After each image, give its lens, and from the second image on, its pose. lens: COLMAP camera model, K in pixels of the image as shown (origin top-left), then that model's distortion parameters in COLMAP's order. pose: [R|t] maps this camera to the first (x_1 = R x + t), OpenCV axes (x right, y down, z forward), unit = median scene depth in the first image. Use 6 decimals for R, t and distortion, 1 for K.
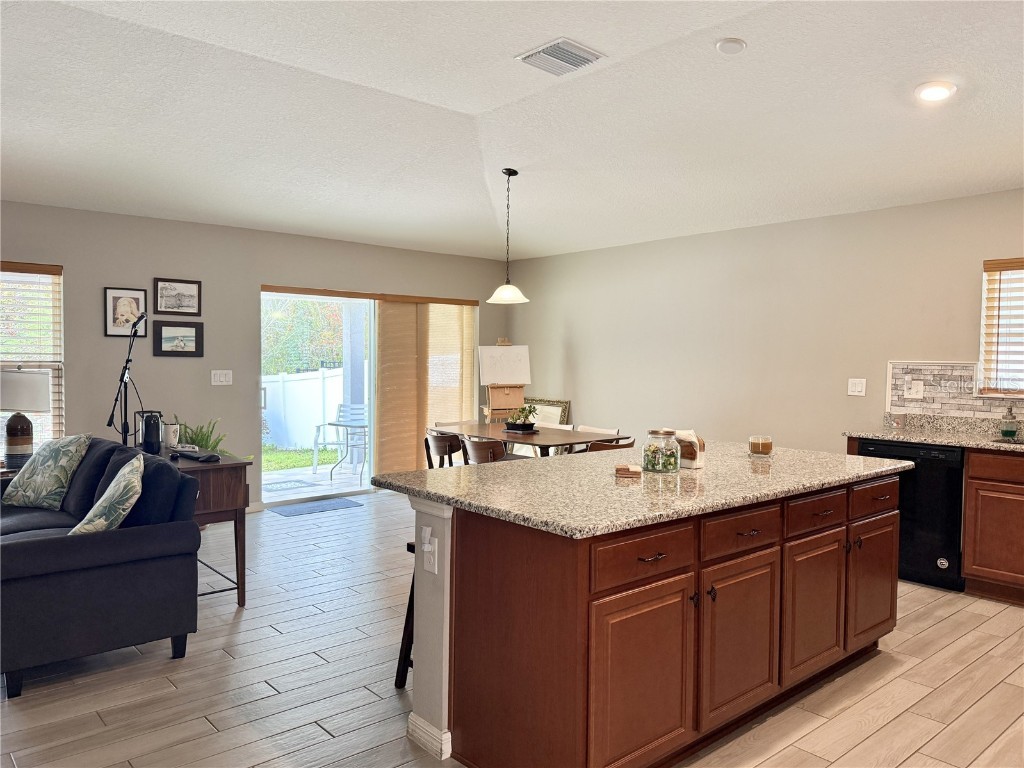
lens RADIAL K [[740.0, 0, 512.0], [0, 740.0, 384.0], [0, 0, 1]] dist [0.006851, -0.001697]
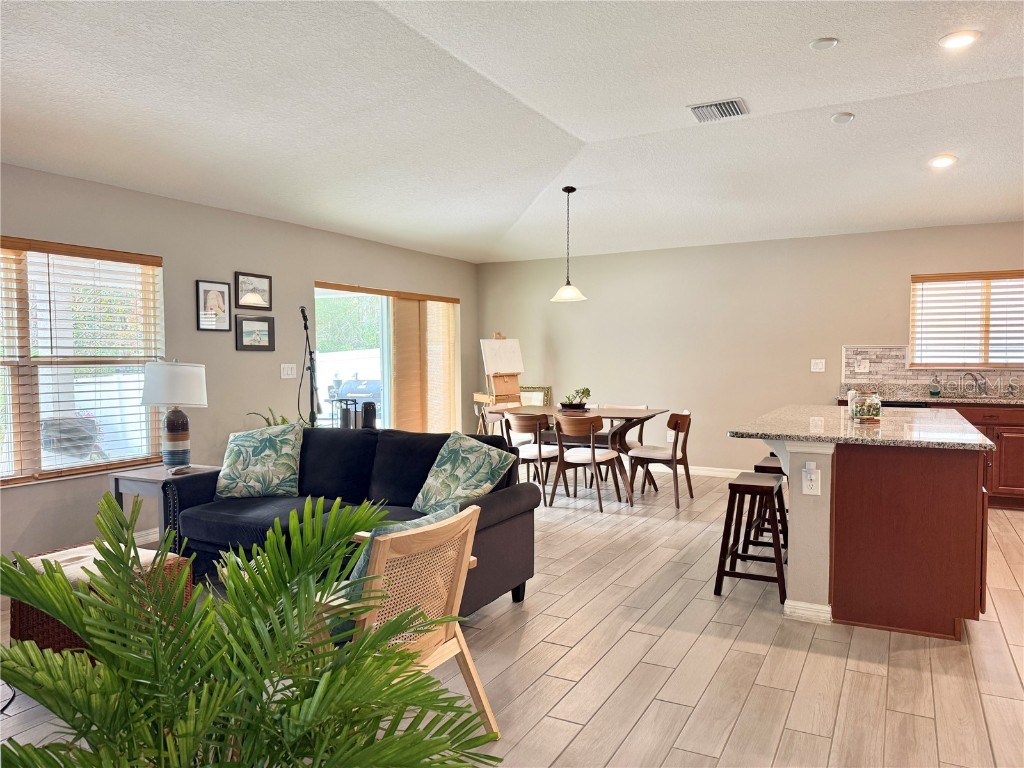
lens RADIAL K [[712.8, 0, 508.3], [0, 712.8, 381.0], [0, 0, 1]] dist [0.007394, -0.001509]
pose [[0.937137, -0.027802, 0.347853, -0.493157], [0.028139, 0.999596, 0.004086, 0.010275], [-0.347826, 0.005959, 0.937540, -0.025156]]
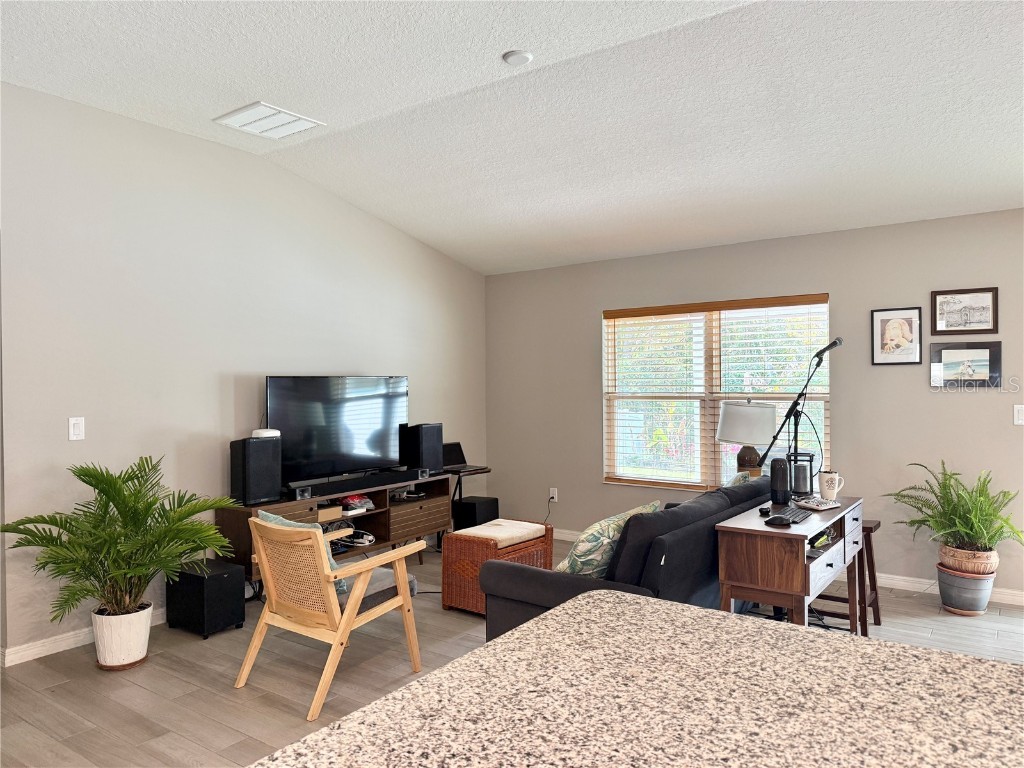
lens RADIAL K [[712.8, 0, 508.3], [0, 712.8, 381.0], [0, 0, 1]] dist [0.007394, -0.001509]
pose [[0.237862, -0.012206, -0.971222, 0.183591], [-0.021890, 0.999600, -0.017923, -0.019824], [0.971052, 0.025523, 0.237500, 0.367490]]
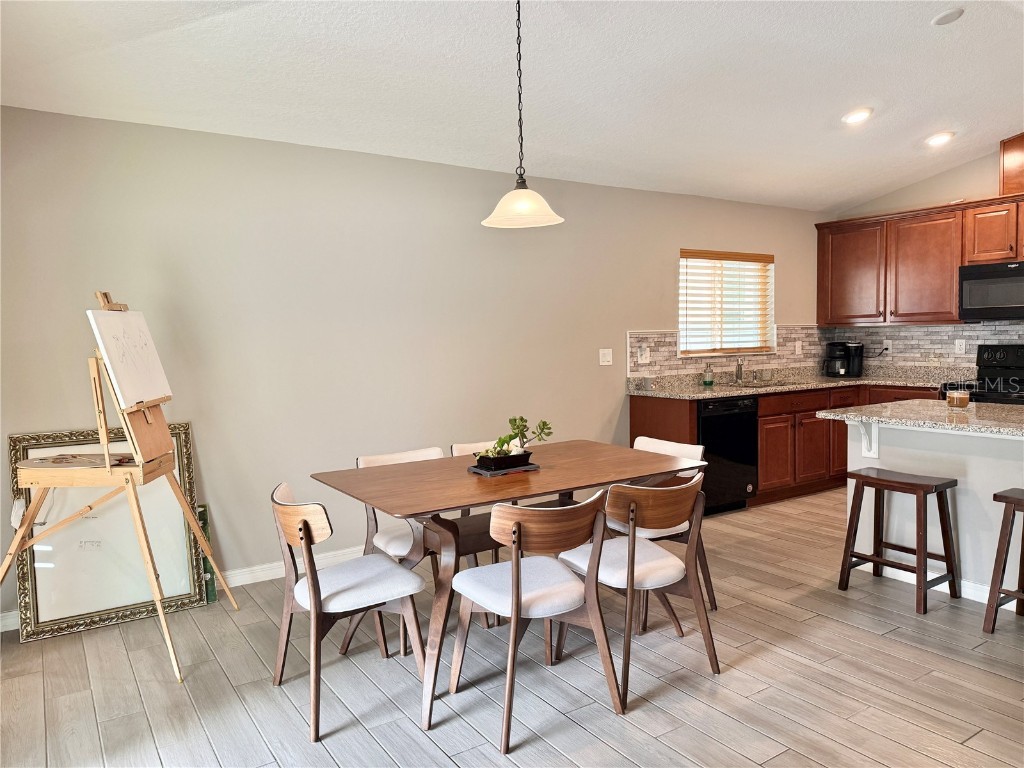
lens RADIAL K [[726.7, 0, 512.0], [0, 726.7, 384.0], [0, 0, 1]] dist [0.039683, -0.001122]
pose [[0.124331, -0.083771, 0.988698, -0.530836], [0.054497, 0.995502, 0.077495, -0.041893], [-0.990743, 0.044246, 0.128337, 0.949410]]
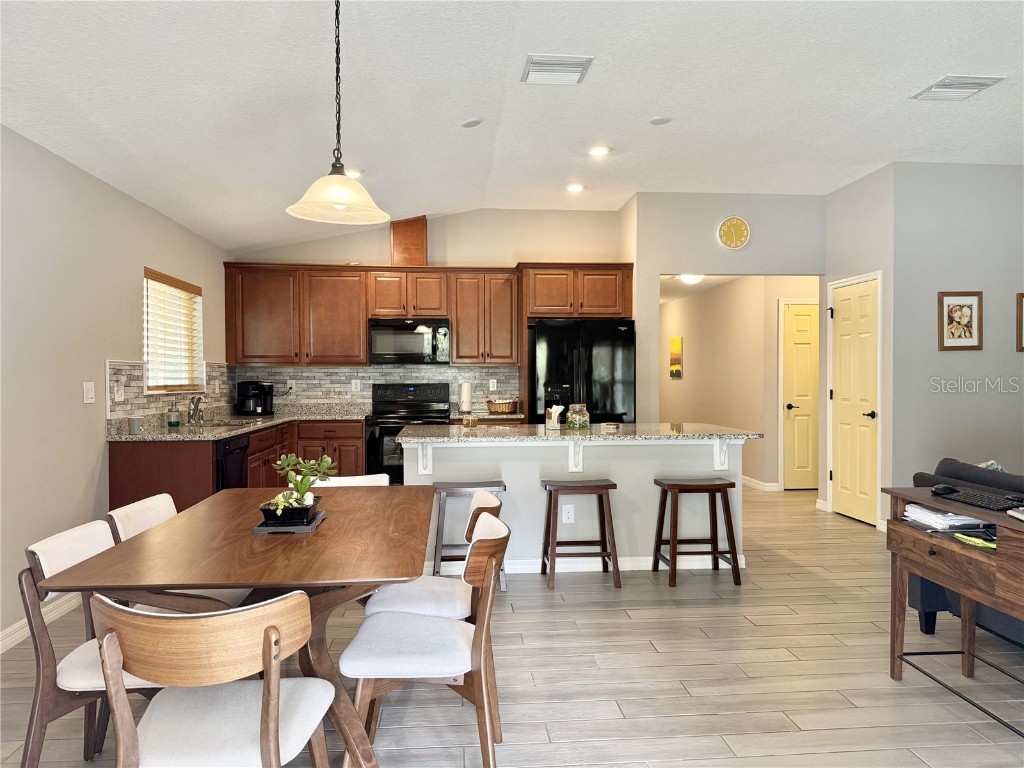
lens RADIAL K [[740.0, 0, 512.0], [0, 740.0, 384.0], [0, 0, 1]] dist [0.006851, -0.001697]
pose [[-0.814930, -0.019328, 0.579236, -0.342540], [0.008043, 0.998970, 0.044650, -0.034843], [-0.579503, 0.041045, -0.813936, 1.311479]]
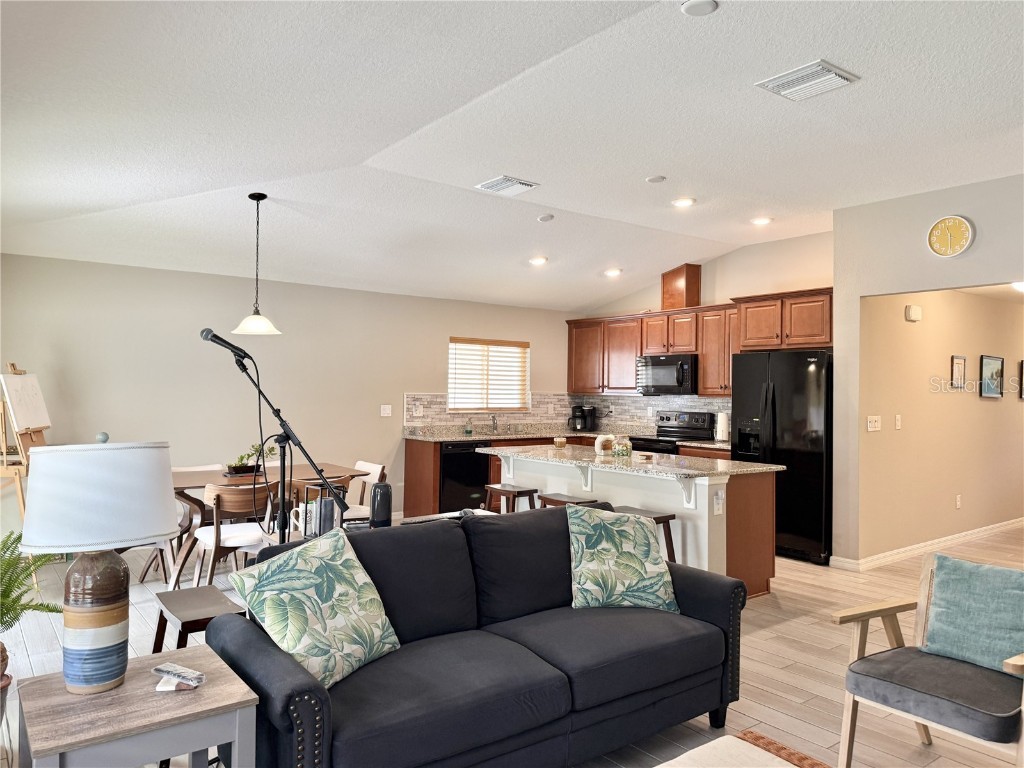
lens RADIAL K [[712.8, 0, 508.3], [0, 712.8, 381.0], [0, 0, 1]] dist [0.007394, -0.001509]
pose [[0.069182, -0.000414, 0.997604, -0.884764], [0.022584, 0.999744, -0.001152, -0.045575], [-0.997348, 0.022609, 0.069174, 0.624259]]
